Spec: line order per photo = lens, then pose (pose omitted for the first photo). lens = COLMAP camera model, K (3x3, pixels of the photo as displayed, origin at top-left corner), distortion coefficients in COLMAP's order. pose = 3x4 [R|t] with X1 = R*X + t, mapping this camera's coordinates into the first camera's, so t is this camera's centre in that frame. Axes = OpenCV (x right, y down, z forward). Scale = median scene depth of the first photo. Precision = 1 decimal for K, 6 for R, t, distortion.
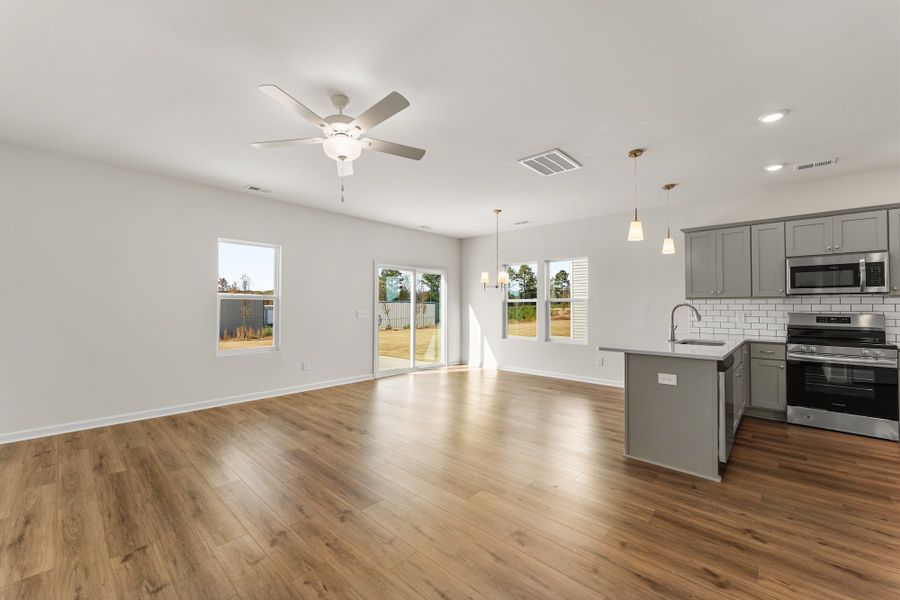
lens RADIAL K [[358.1, 0, 448.2], [0, 358.1, 298.2], [0, 0, 1]] dist [0.002774, 0.000119]
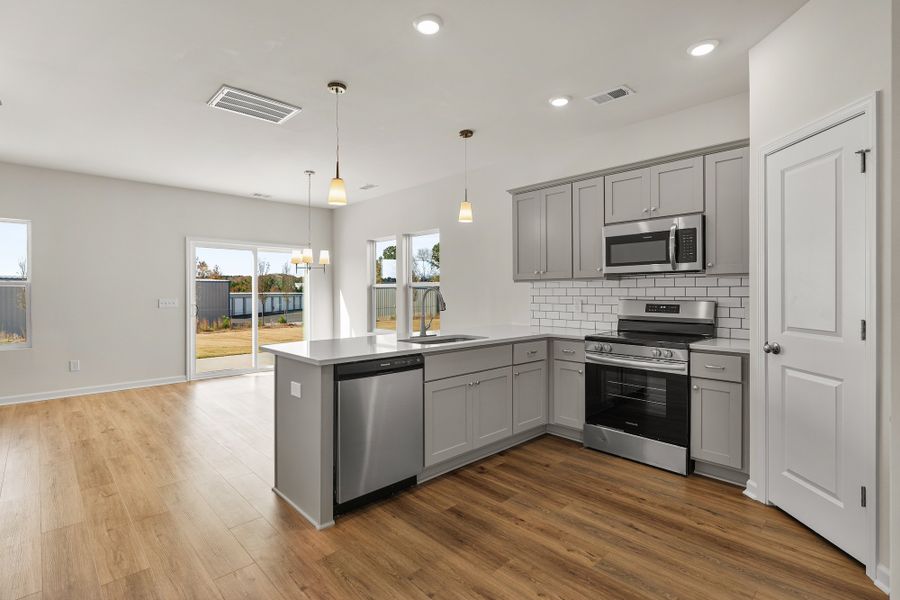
lens RADIAL K [[426.1, 0, 444.8], [0, 426.1, 294.2], [0, 0, 1]] dist [-0.004310, -0.000715]
pose [[0.997952, -0.006160, -0.063667, 0.696327], [0.007897, 0.999603, 0.027062, 0.004017], [0.063475, -0.027510, 0.997604, 0.102459]]
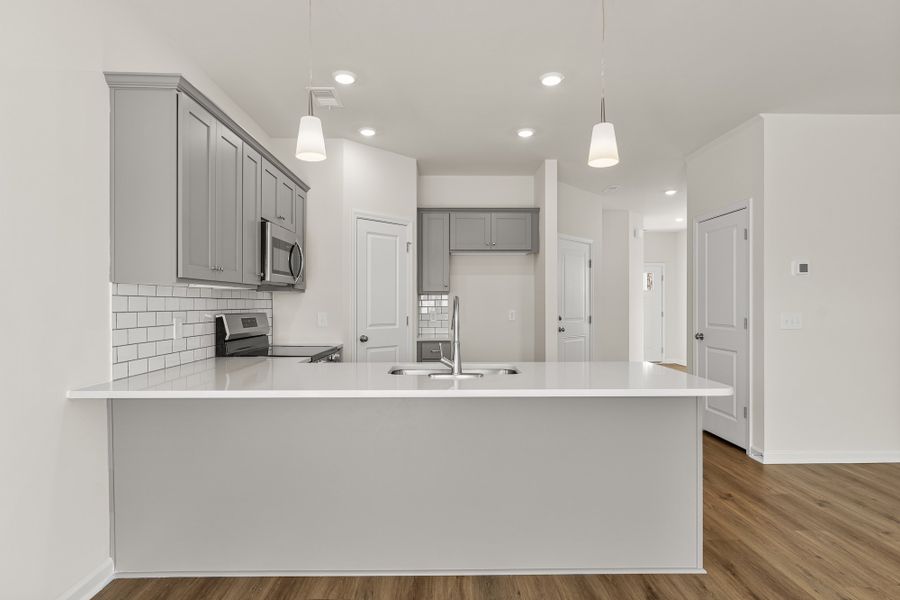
lens RADIAL K [[479.3, 0, 452.8], [0, 479.3, 304.2], [0, 0, 1]] dist [0.000446, -0.000019]
pose [[-0.698530, -0.003697, 0.715571, 0.178923], [-0.017534, 0.999775, -0.011951, 0.030971], [-0.715365, -0.020895, -0.698438, 1.374045]]
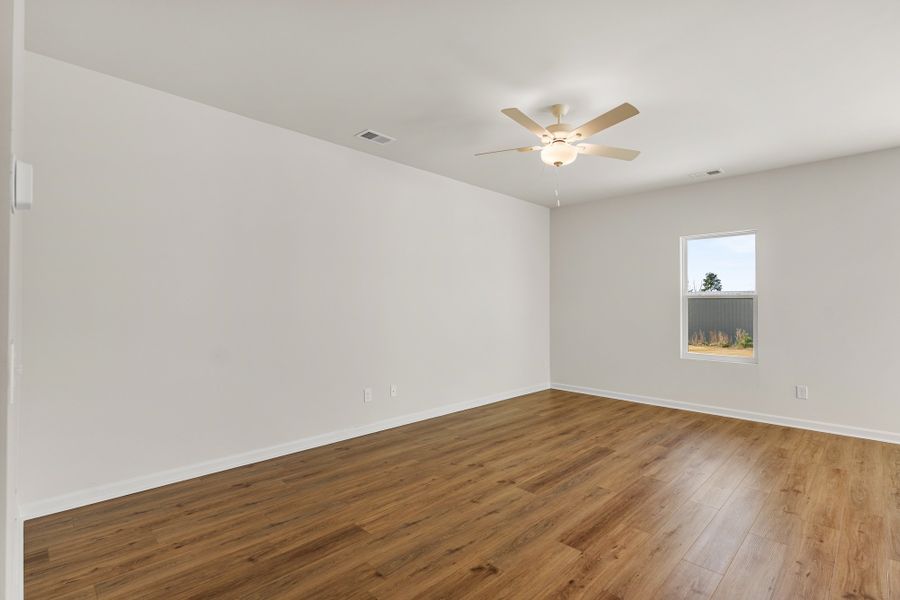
lens RADIAL K [[426.1, 0, 448.6], [0, 426.1, 302.0], [0, 0, 1]] dist [-0.004310, -0.000715]
pose [[-0.038285, -0.011711, -0.999198, 0.610018], [0.018337, 0.999755, -0.012420, 0.013071], [0.999099, -0.018798, -0.038061, 0.469431]]
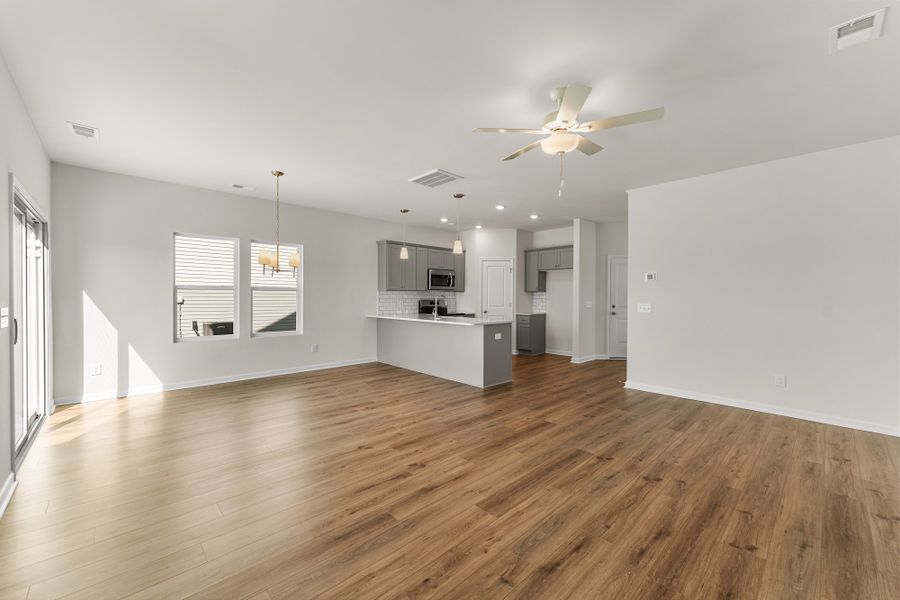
lens RADIAL K [[358.1, 0, 448.3], [0, 358.1, 298.1], [0, 0, 1]] dist [0.002774, 0.000119]
pose [[0.069340, -0.007422, 0.997565, -0.872826], [-0.027645, 0.999574, 0.009359, 0.014849], [-0.997210, -0.028227, 0.069106, 0.803545]]
